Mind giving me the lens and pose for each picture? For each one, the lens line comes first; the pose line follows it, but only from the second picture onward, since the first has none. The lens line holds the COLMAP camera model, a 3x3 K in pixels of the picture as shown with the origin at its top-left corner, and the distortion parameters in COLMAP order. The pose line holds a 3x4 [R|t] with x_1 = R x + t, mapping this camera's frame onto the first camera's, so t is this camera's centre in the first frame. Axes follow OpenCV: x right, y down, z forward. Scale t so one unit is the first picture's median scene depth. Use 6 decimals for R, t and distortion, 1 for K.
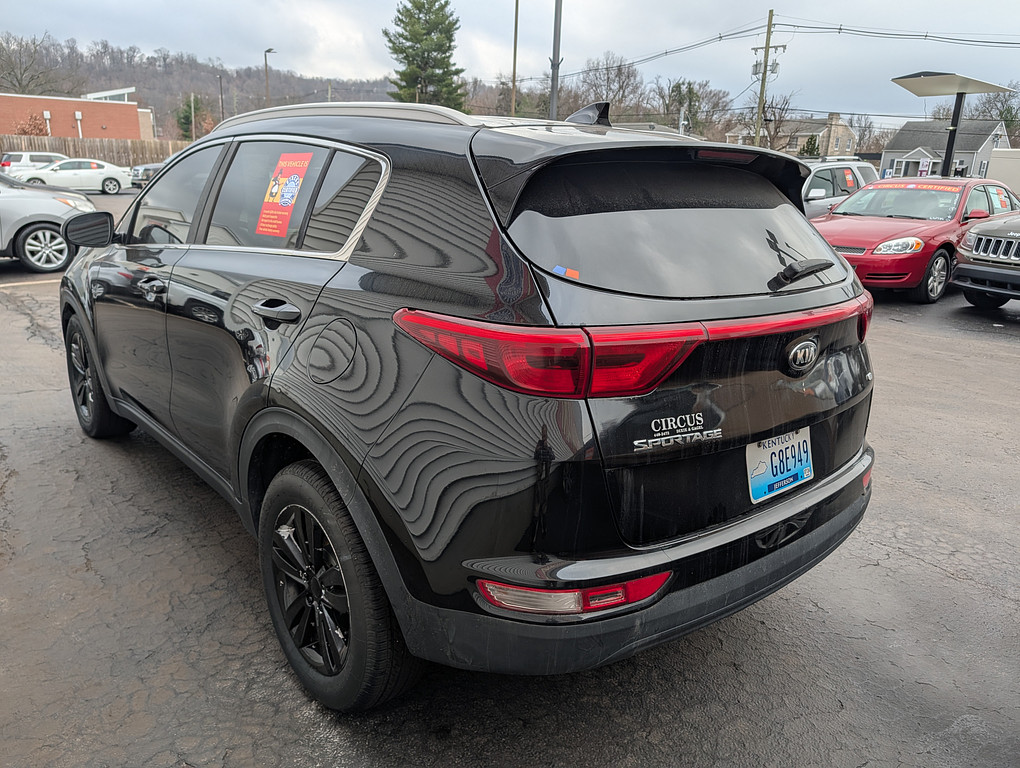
lens RADIAL K [[742.5, 0, 503.1], [0, 742.5, 378.5], [0, 0, 1]] dist [0.027879, -0.024096]
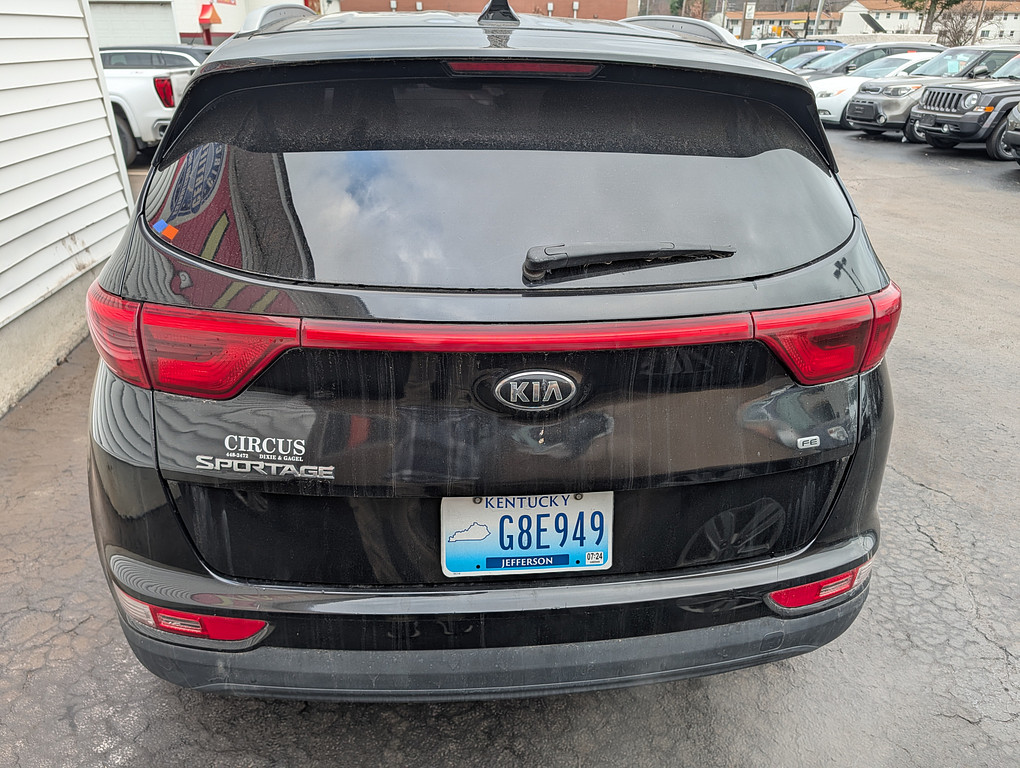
lens RADIAL K [[742.5, 0, 503.1], [0, 742.5, 378.5], [0, 0, 1]] dist [0.027879, -0.024096]
pose [[0.826957, 0.208255, -0.522276, 0.810531], [-0.135099, 0.975261, 0.174969, -0.171462], [0.545794, -0.074133, 0.834634, 0.500104]]
